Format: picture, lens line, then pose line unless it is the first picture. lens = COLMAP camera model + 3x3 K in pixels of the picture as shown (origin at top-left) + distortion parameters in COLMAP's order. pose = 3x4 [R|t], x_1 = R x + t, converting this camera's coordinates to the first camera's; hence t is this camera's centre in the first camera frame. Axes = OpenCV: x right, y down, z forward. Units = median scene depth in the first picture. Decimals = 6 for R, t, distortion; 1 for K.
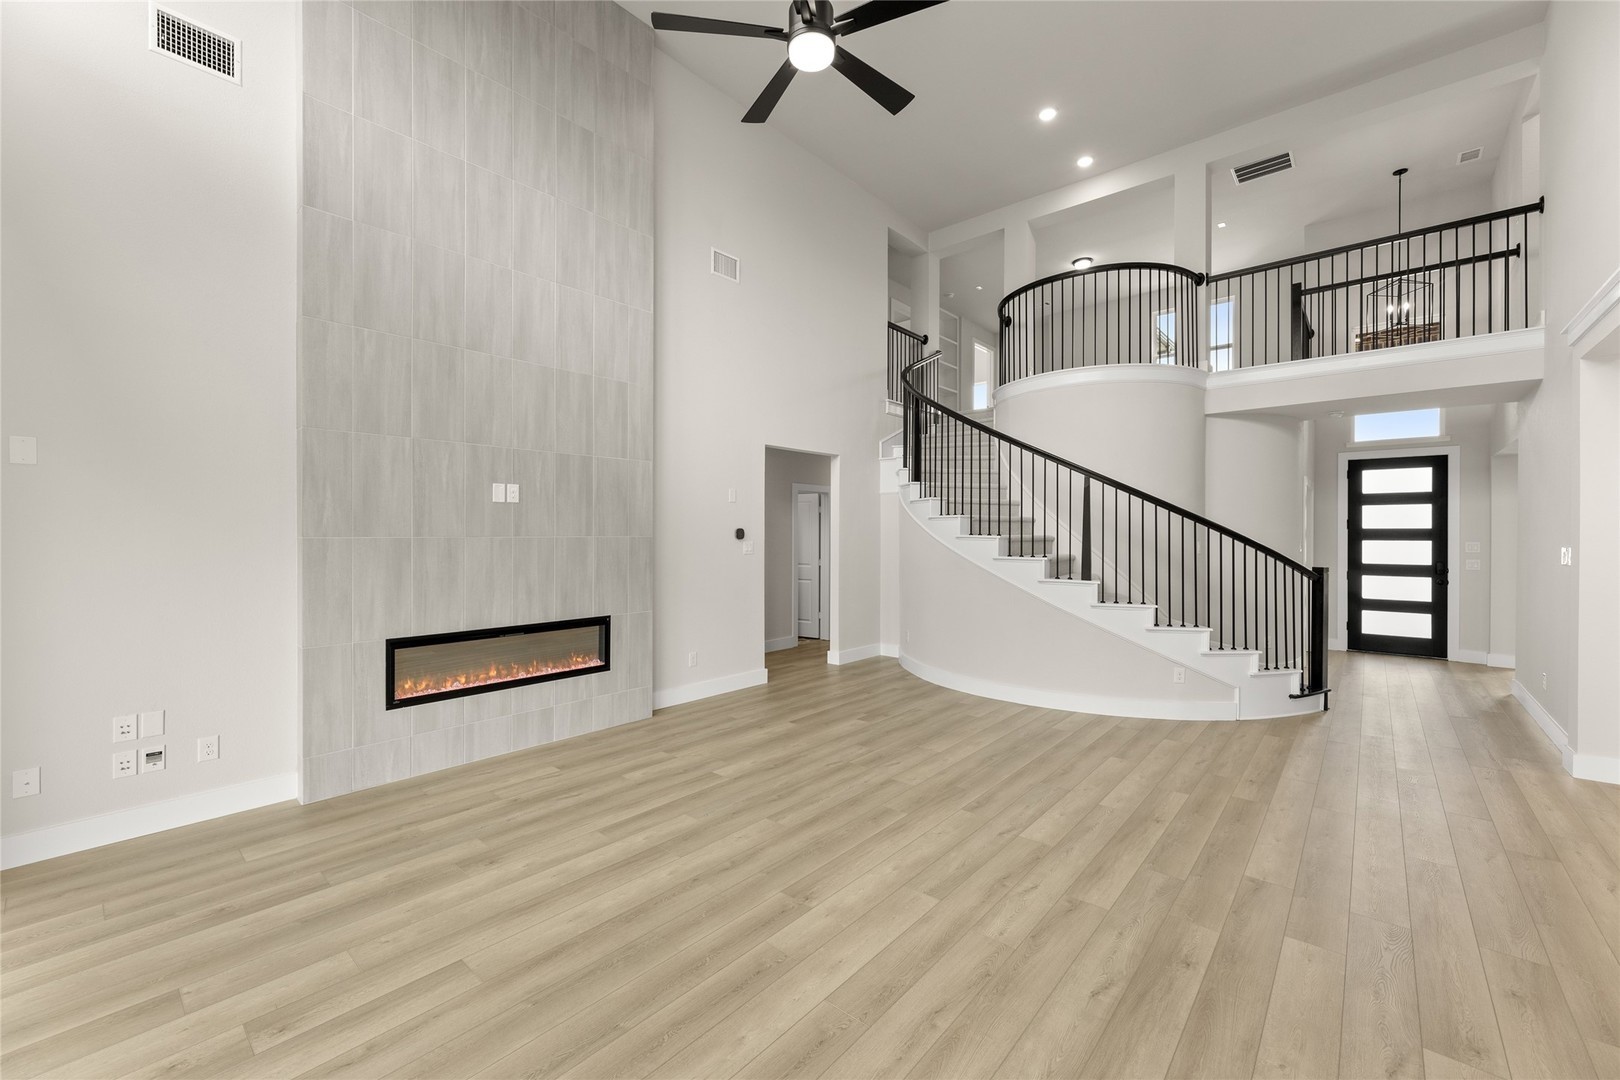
lens RADIAL K [[657.6, 0, 810.9], [0, 657.6, 534.4], [0, 0, 1]] dist [-0.001432, 0.000399]
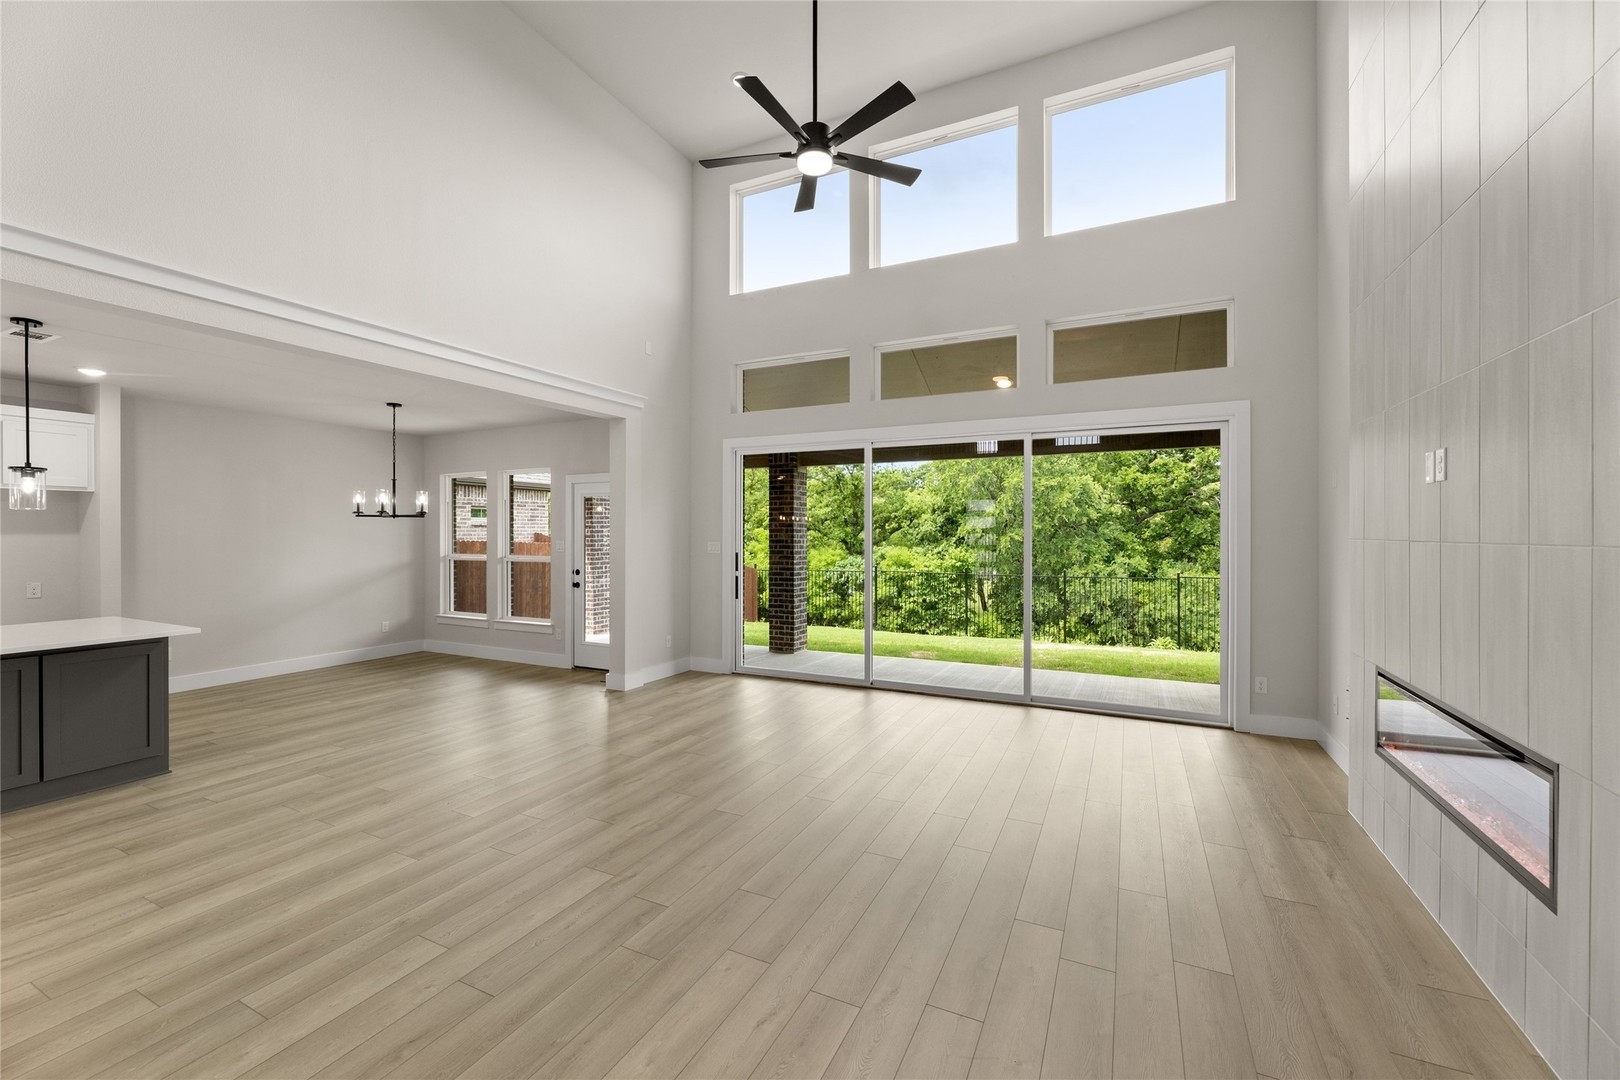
lens RADIAL K [[657.6, 0, 808.9], [0, 657.6, 535.4], [0, 0, 1]] dist [-0.001432, 0.000399]
pose [[-0.968482, 0.003130, -0.249065, 0.252571], [0.001929, 0.999985, 0.005066, -0.001539], [0.249077, 0.004426, -0.968473, 1.721185]]
